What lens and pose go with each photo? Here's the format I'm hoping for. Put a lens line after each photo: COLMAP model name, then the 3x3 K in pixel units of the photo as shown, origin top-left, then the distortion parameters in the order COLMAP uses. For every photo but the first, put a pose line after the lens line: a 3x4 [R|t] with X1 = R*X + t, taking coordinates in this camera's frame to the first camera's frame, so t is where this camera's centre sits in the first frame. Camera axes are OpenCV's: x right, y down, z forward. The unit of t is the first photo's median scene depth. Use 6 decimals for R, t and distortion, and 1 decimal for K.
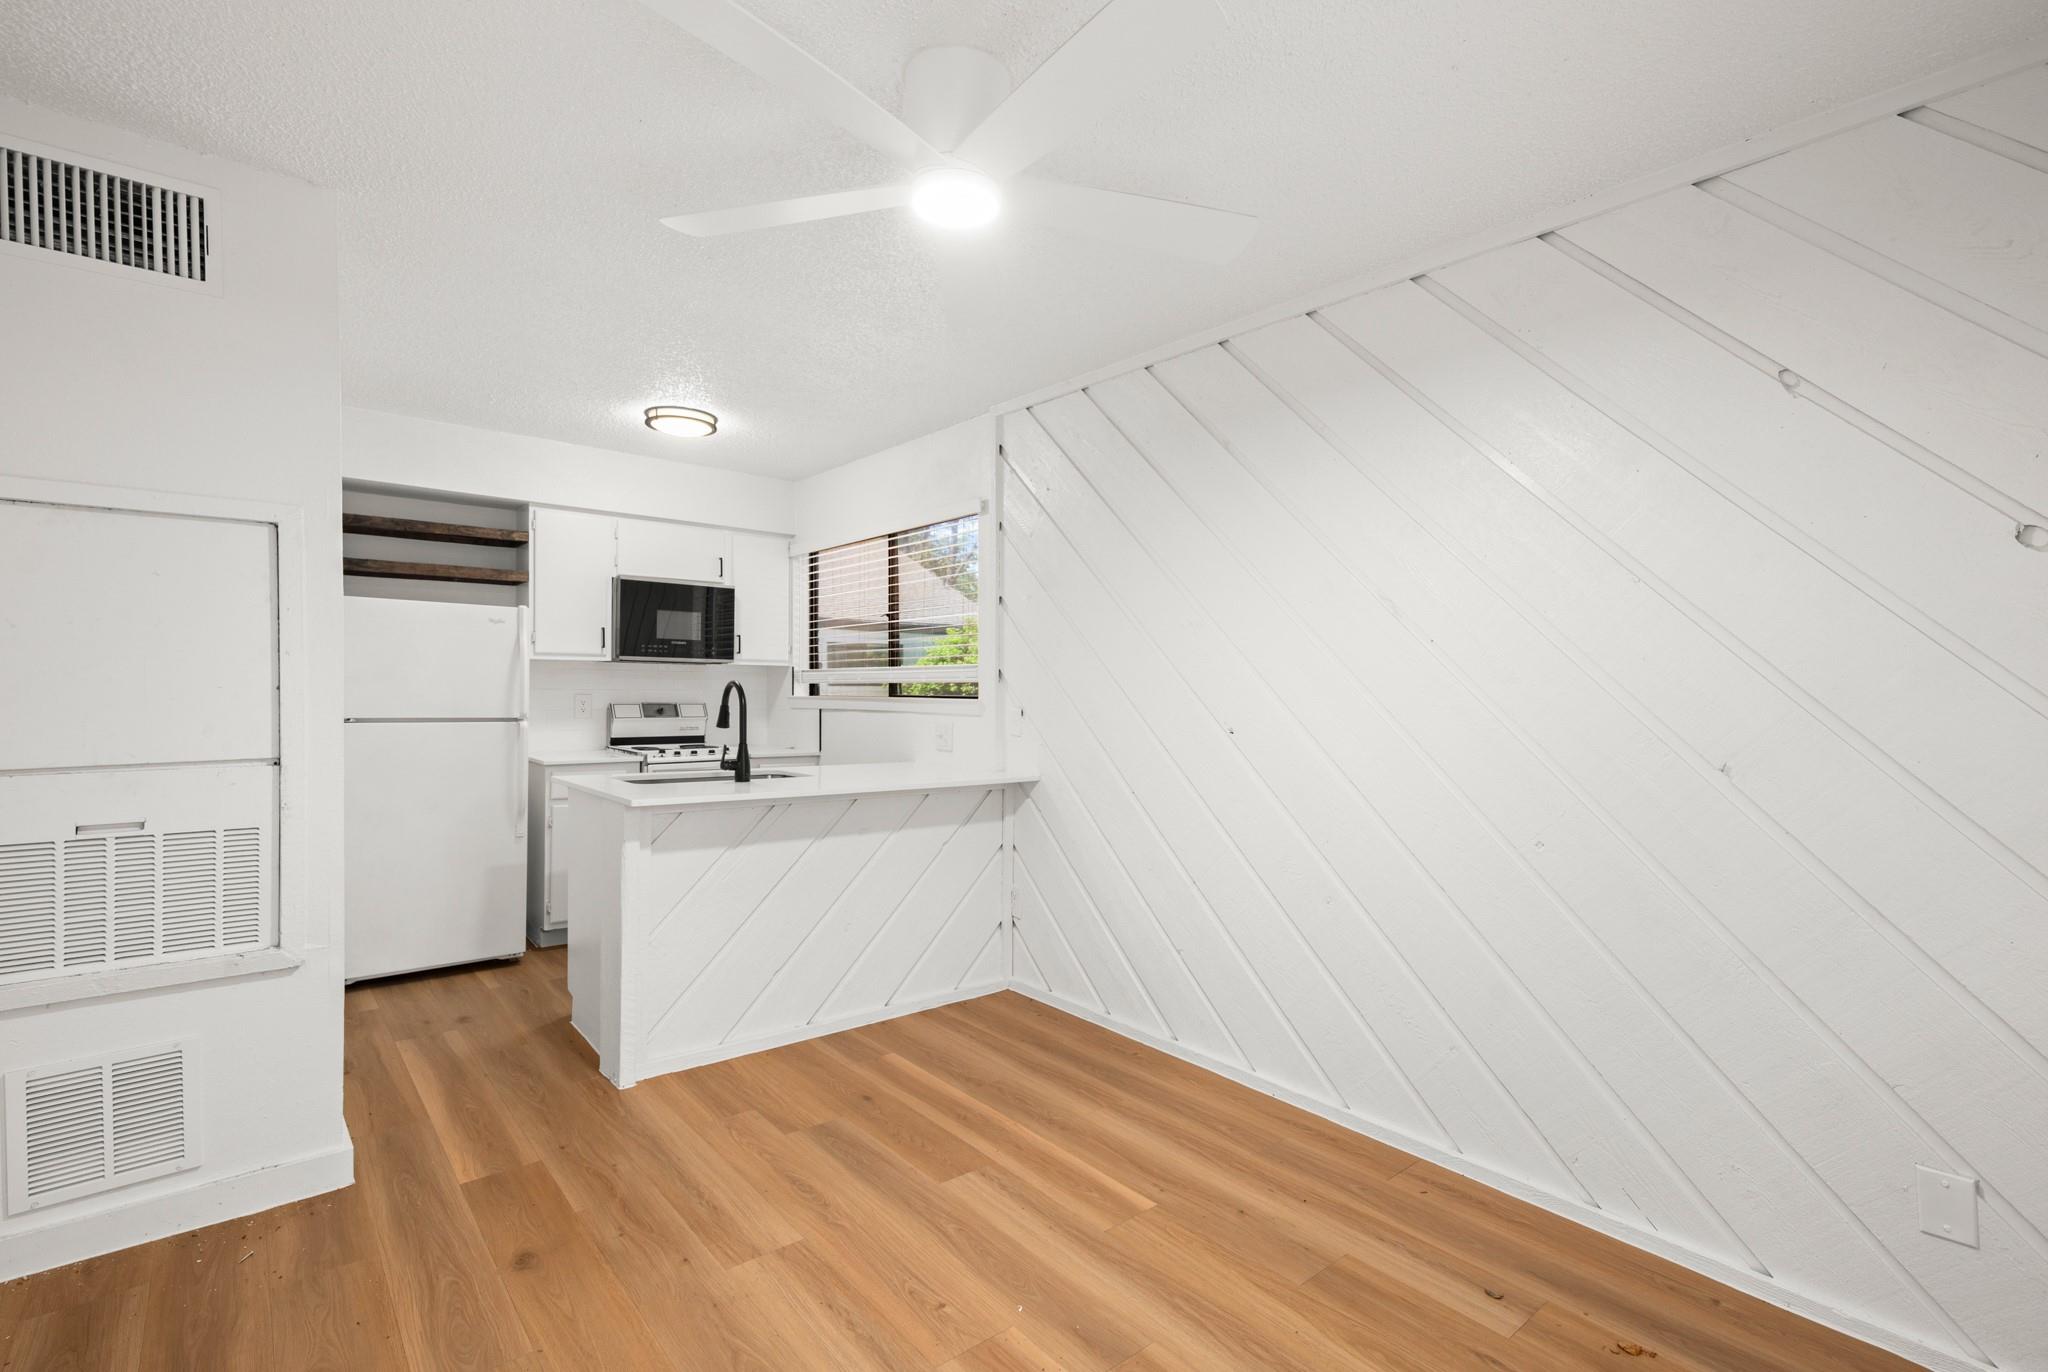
lens RADIAL K [[943.1, 0, 1035.7], [0, 943.1, 688.6], [0, 0, 1]] dist [0.020347, -0.000060]
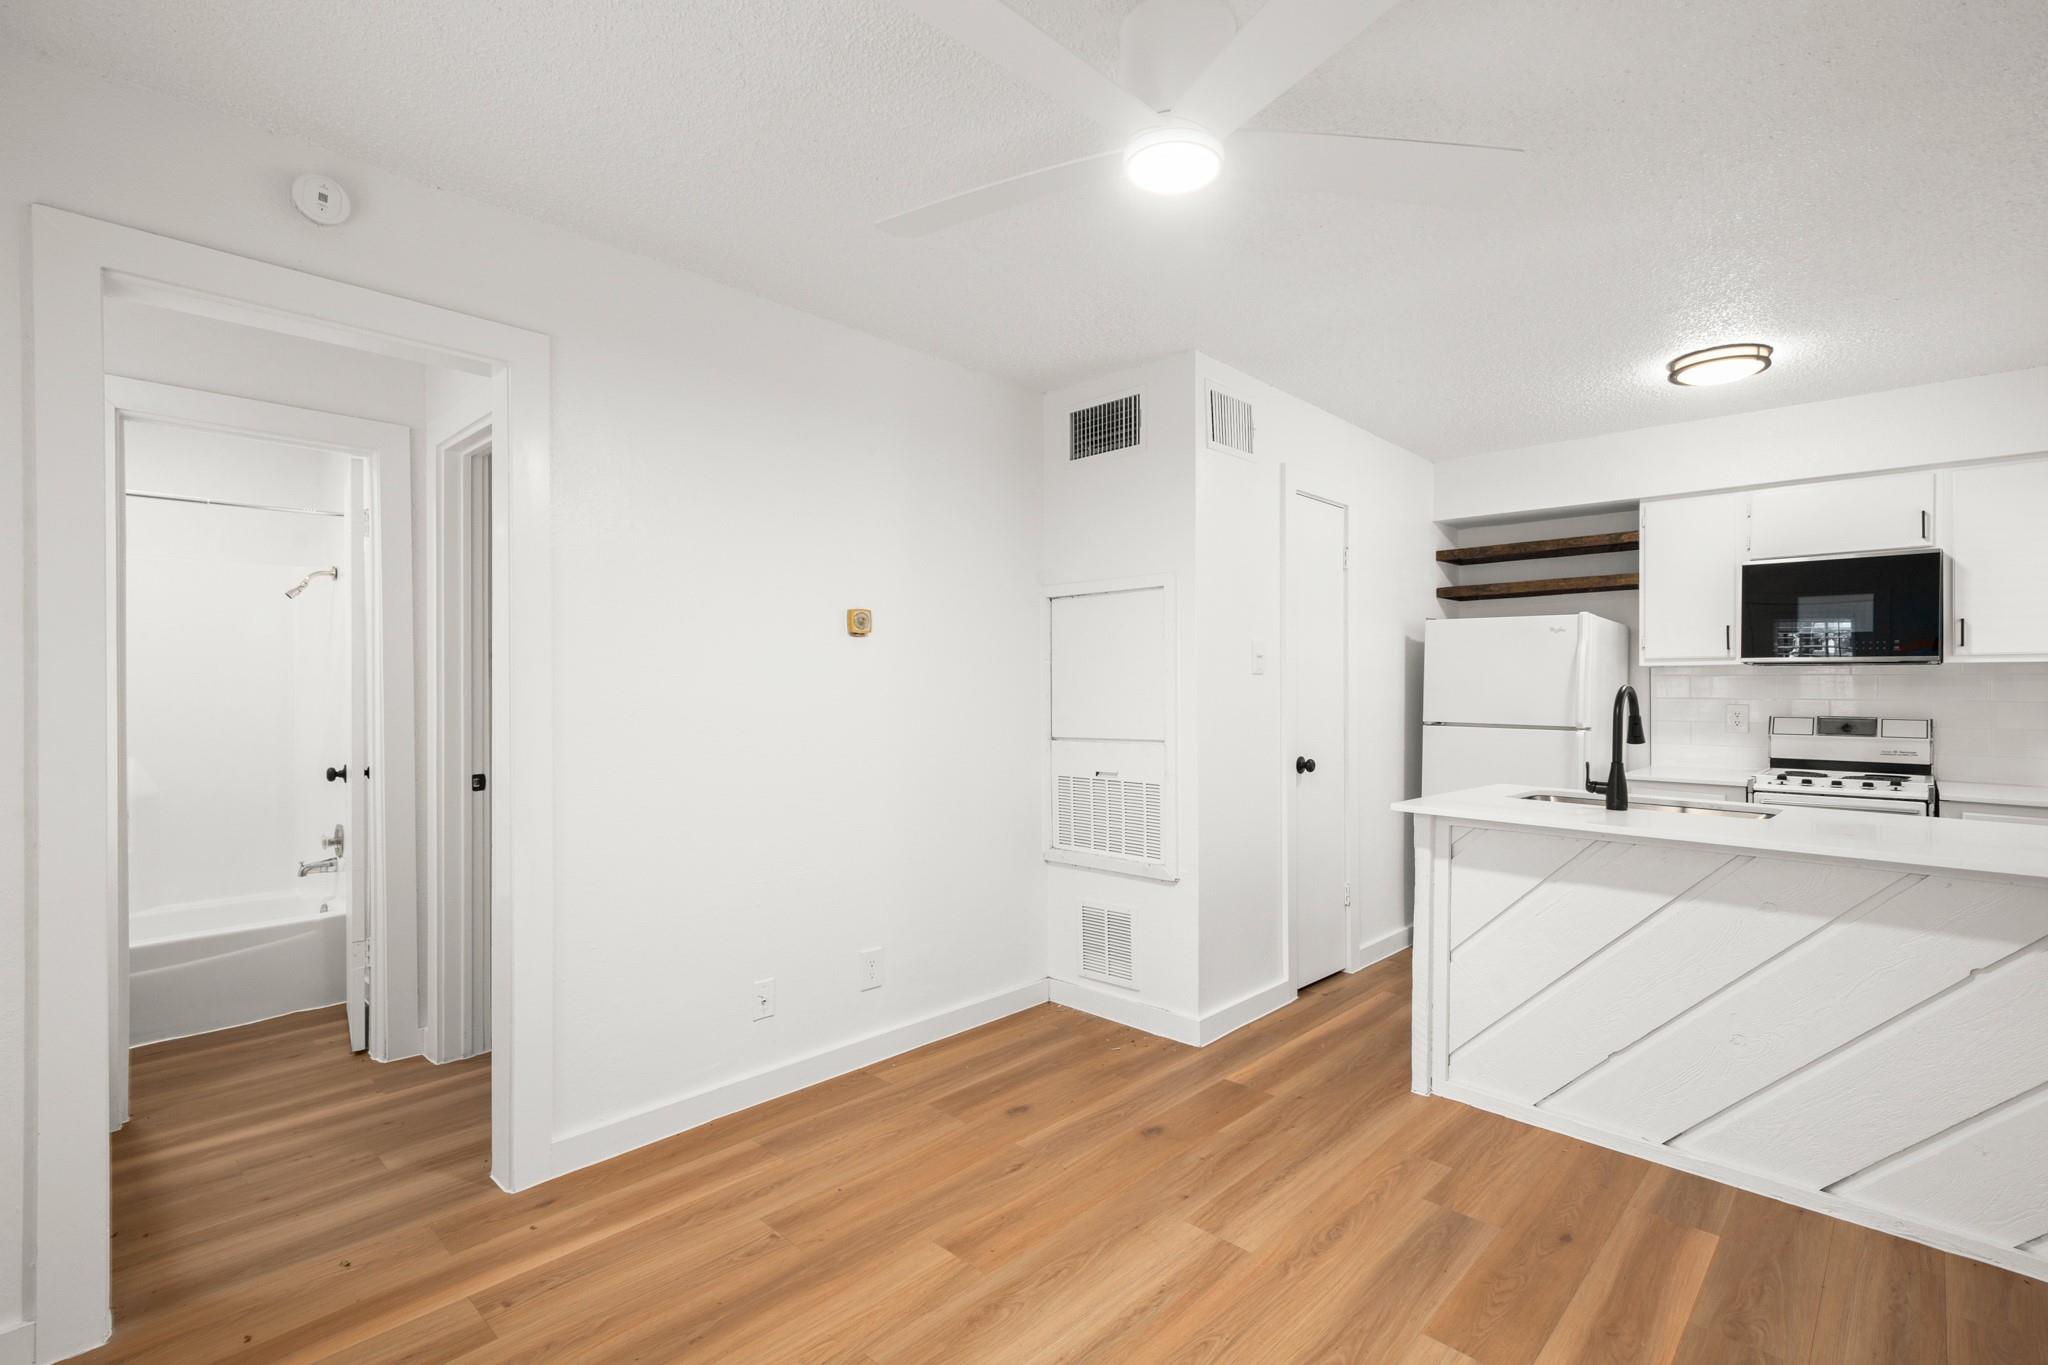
lens RADIAL K [[943.1, 0, 1051.6], [0, 943.1, 690.9], [0, 0, 1]] dist [0.020347, -0.000060]
pose [[0.122950, -0.008660, -0.992375, 0.357557], [-0.003359, 0.999953, -0.009143, 0.004312], [0.992407, 0.004458, 0.122915, 0.338811]]
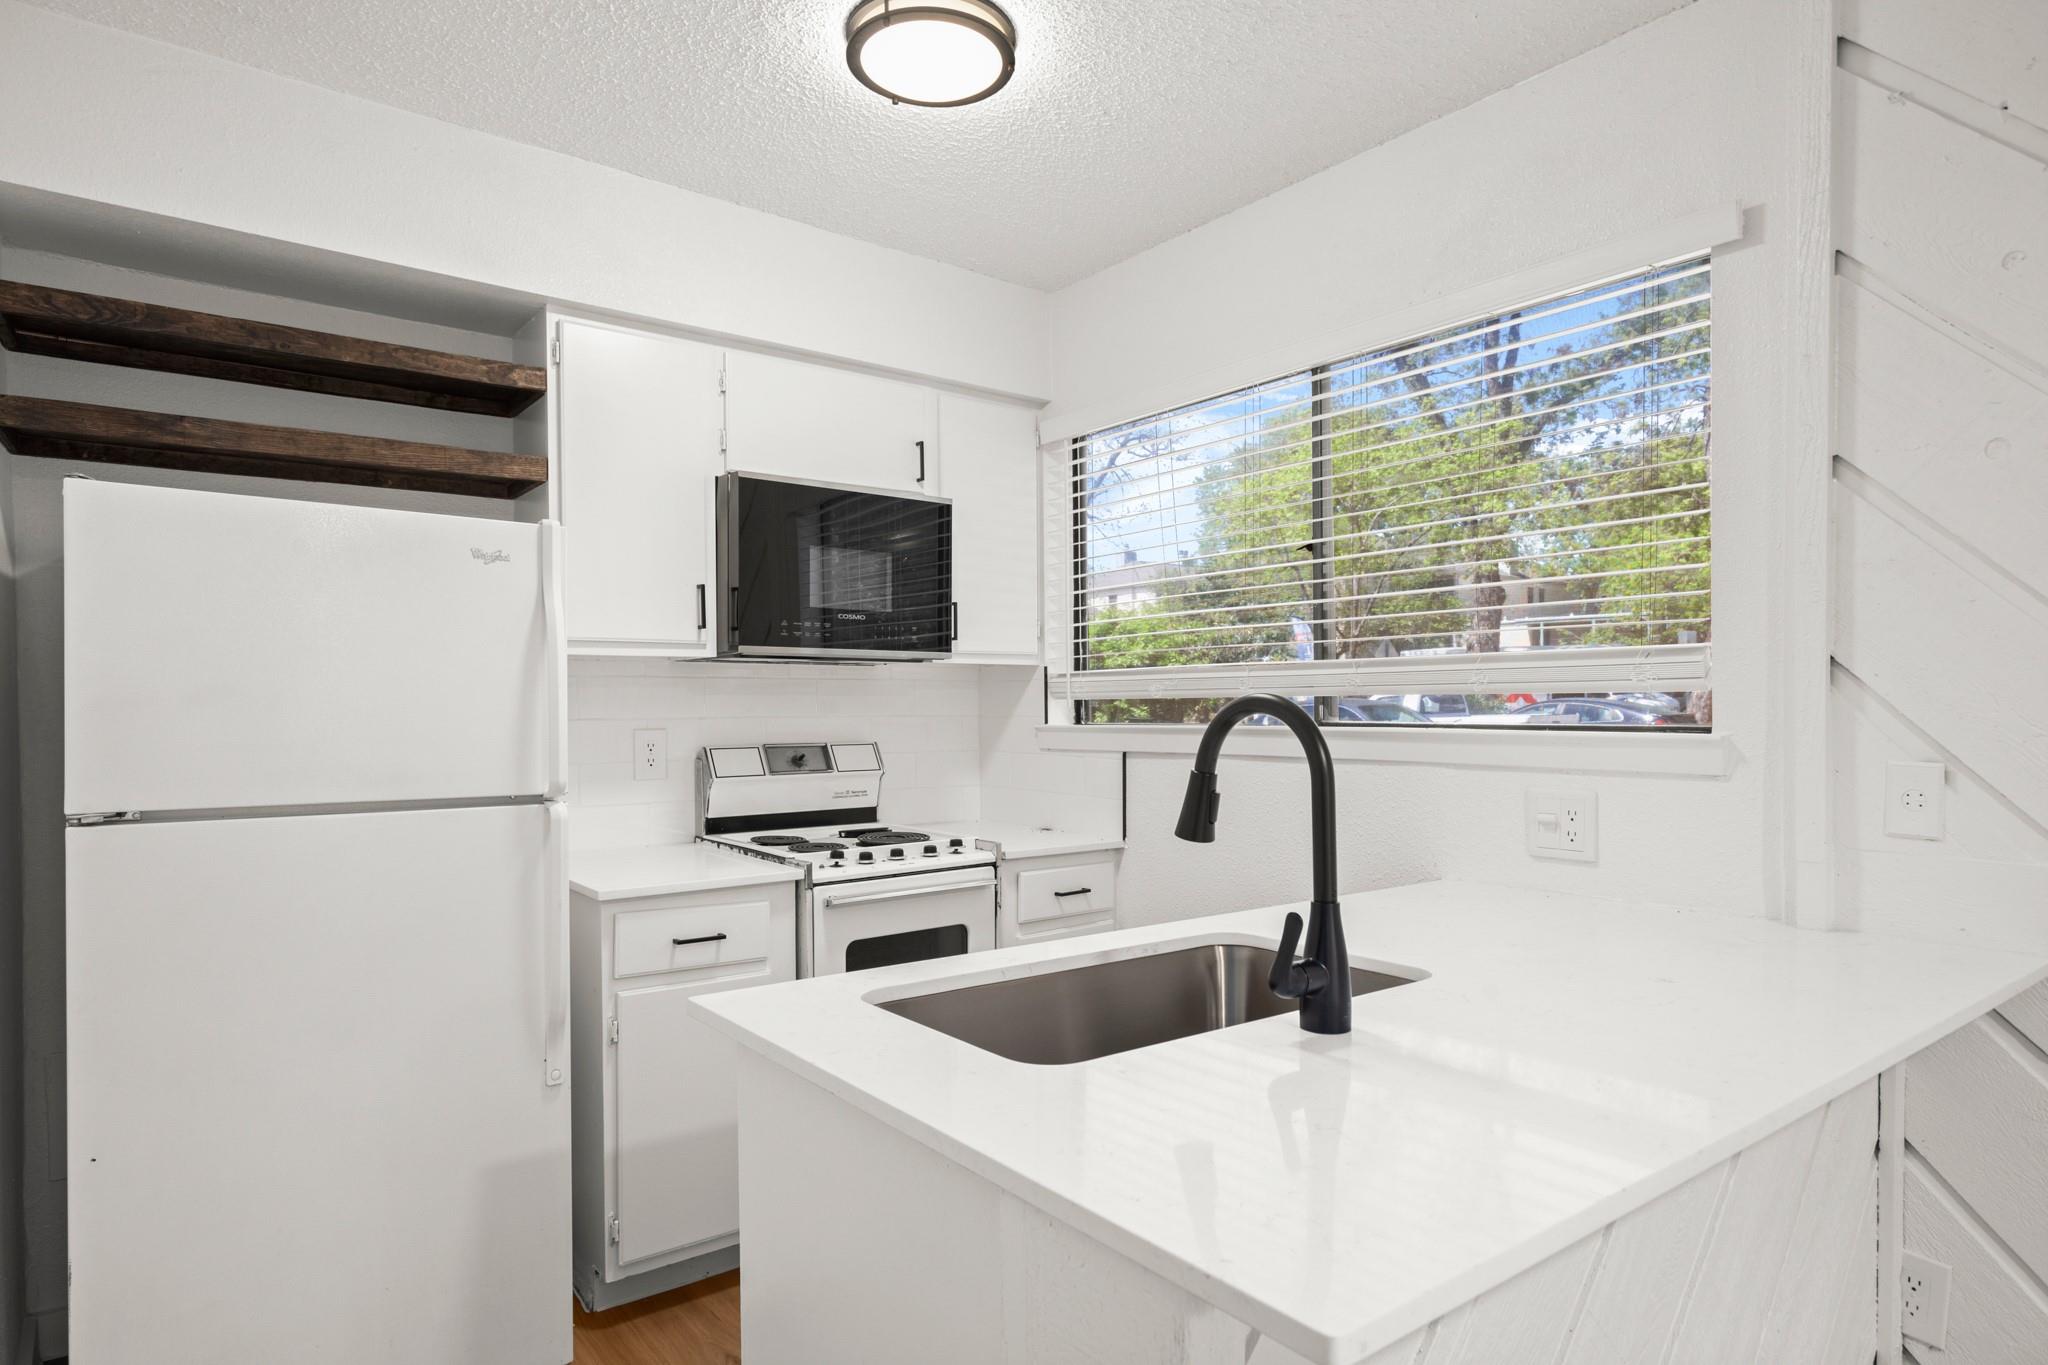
lens RADIAL K [[1158.4, 0, 1032.3], [0, 1158.4, 713.4], [0, 0, 1]] dist [0.004098, -0.000640]
pose [[0.999146, -0.013772, -0.038946, -0.314037], [0.014196, 0.999843, 0.010618, -0.006342], [0.038794, -0.011162, 0.999185, 0.507155]]
